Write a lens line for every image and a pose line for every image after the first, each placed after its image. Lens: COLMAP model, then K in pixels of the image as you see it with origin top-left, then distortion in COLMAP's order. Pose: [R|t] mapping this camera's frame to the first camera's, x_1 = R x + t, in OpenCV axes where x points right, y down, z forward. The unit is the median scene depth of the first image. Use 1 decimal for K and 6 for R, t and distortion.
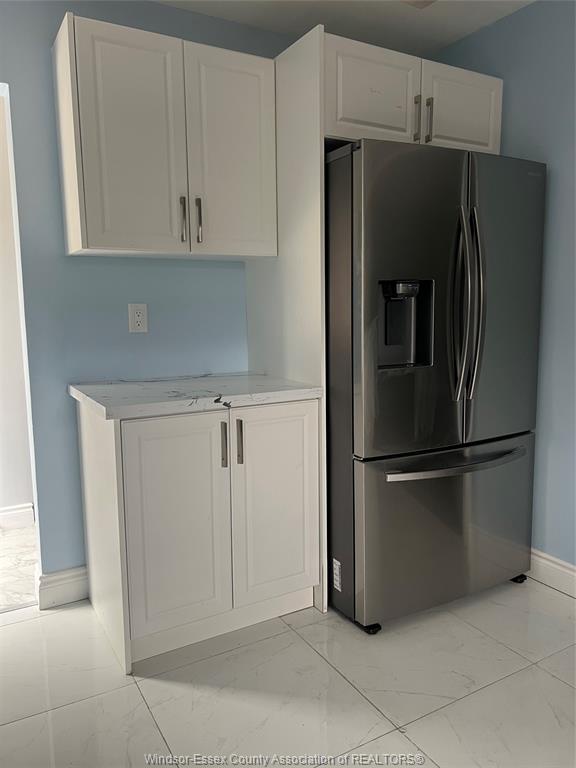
lens RADIAL K [[581.6, 0, 288.0], [0, 581.6, 384.0], [0, 0, 1]] dist [0.029477, -0.000587]
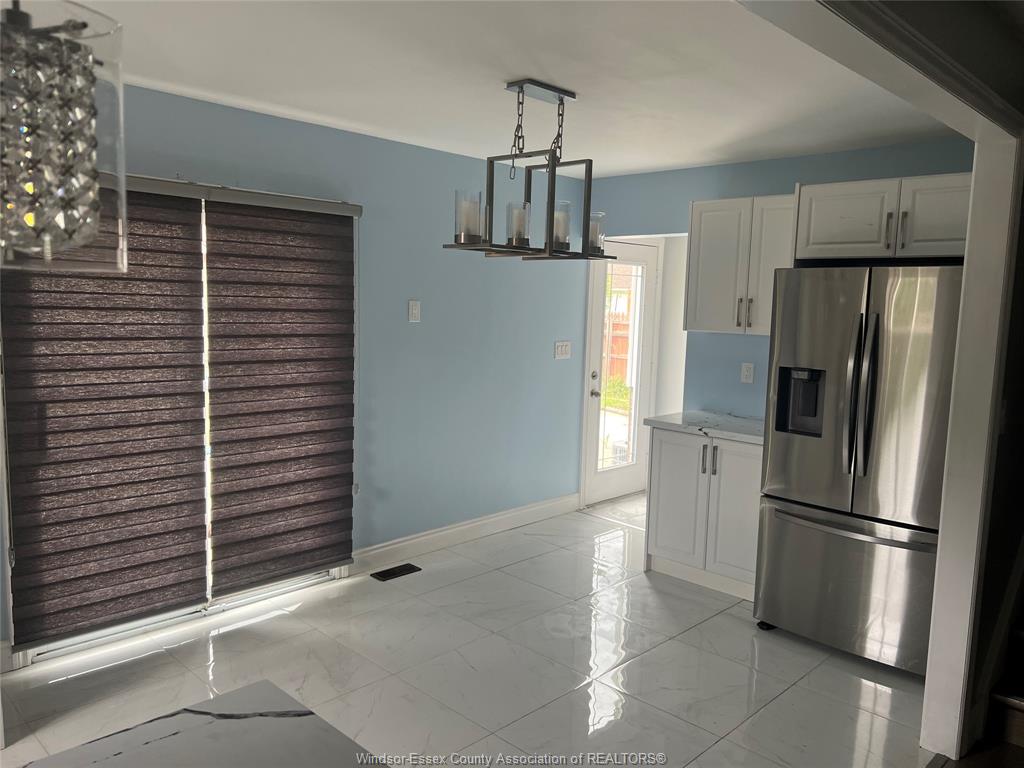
lens RADIAL K [[775.5, 0, 512.0], [0, 775.5, 384.0], [0, 0, 1]] dist [0.029477, -0.000587]
pose [[0.270459, 0.127486, -0.954253, 1.710285], [-0.157216, 0.983736, 0.086866, -0.193420], [0.949808, 0.126530, 0.286103, -0.122227]]
